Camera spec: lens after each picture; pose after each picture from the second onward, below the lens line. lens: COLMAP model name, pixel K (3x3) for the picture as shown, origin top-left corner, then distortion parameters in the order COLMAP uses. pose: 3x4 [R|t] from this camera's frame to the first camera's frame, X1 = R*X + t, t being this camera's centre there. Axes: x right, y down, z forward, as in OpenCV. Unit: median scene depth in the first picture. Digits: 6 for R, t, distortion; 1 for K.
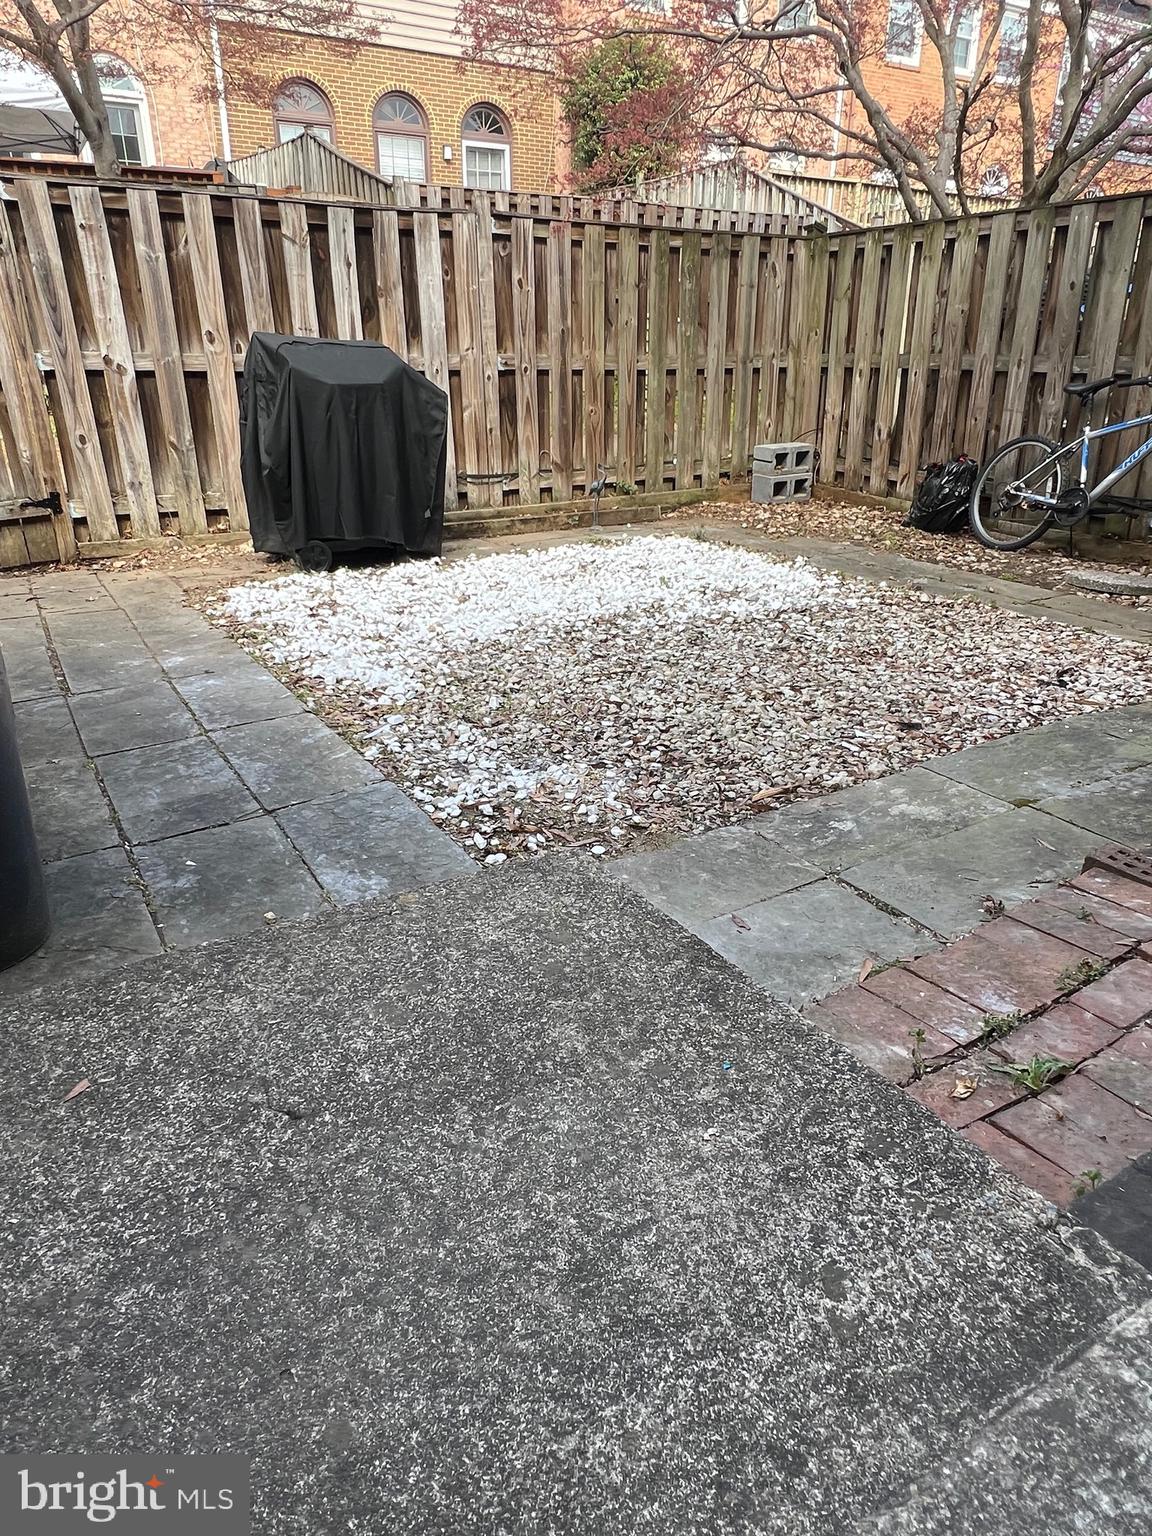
lens RADIAL K [[950.4, 0, 576.0], [0, 950.4, 768.0], [0, 0, 1]] dist [0.001157, 0.001052]
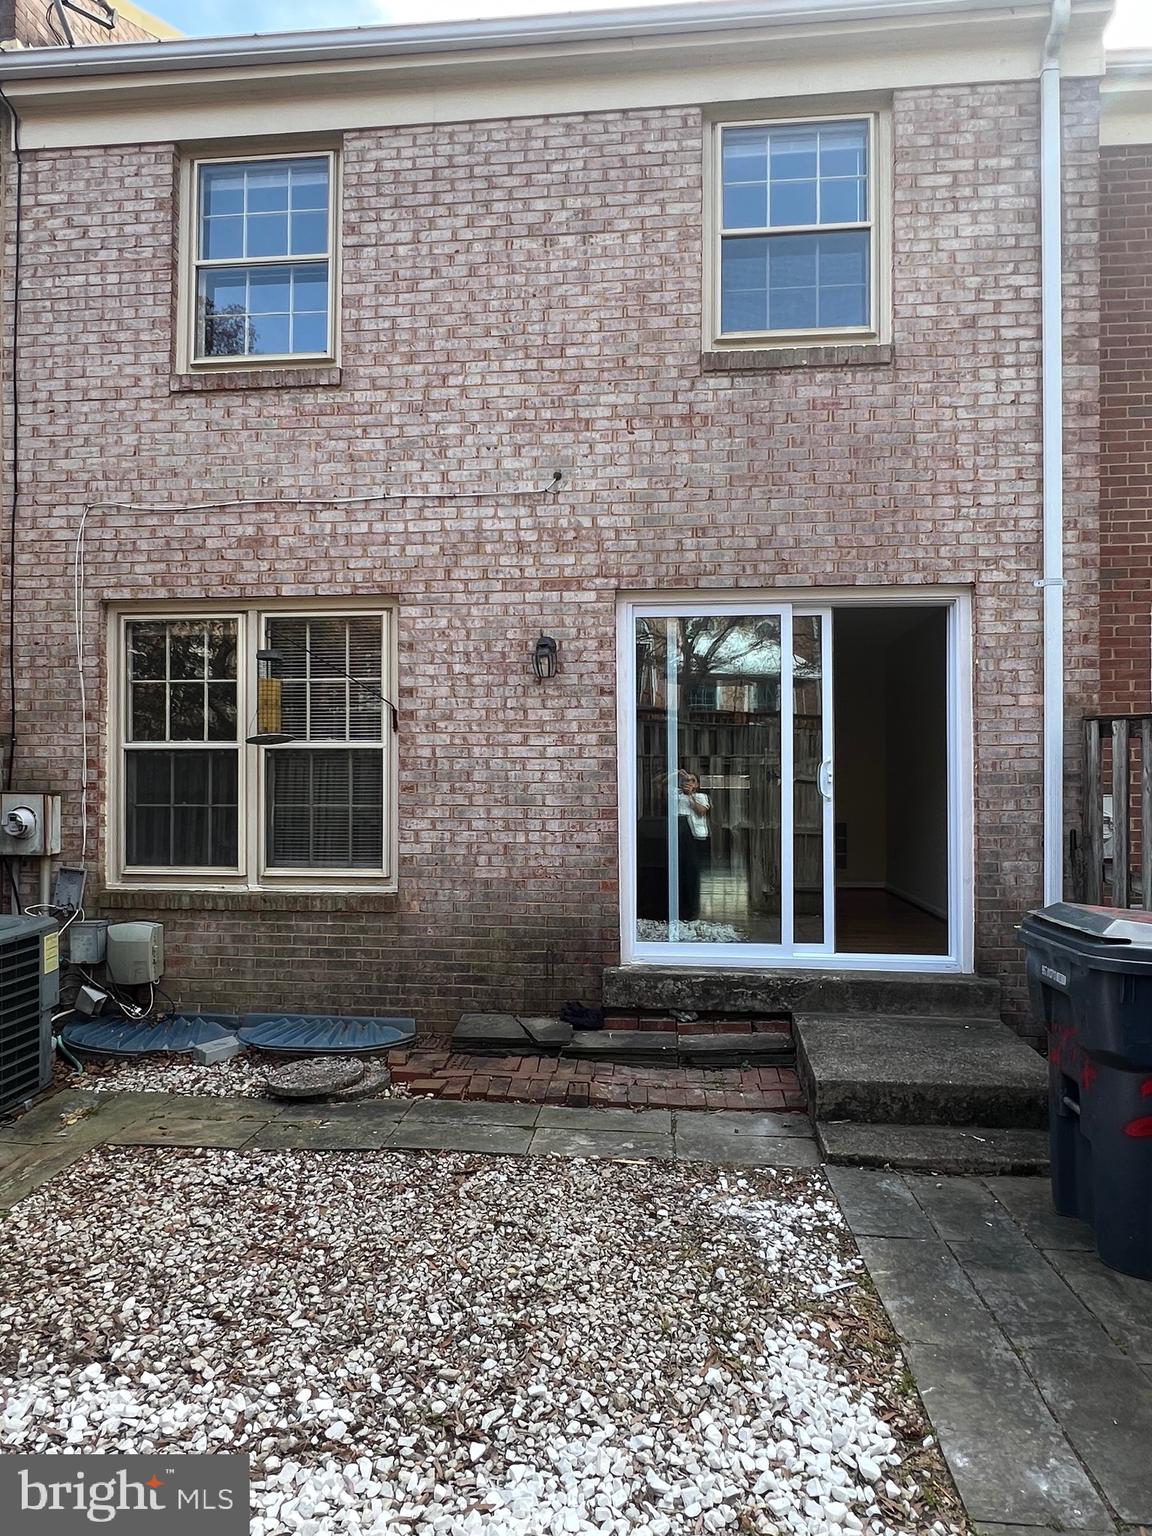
lens RADIAL K [[950.4, 0, 576.0], [0, 950.4, 768.0], [0, 0, 1]] dist [0.001157, 0.001052]
pose [[-0.803523, 0.010524, 0.595181, -0.725372], [0.228761, 0.928526, 0.292419, -1.145147], [-0.549563, 0.371119, -0.748499, 2.068226]]
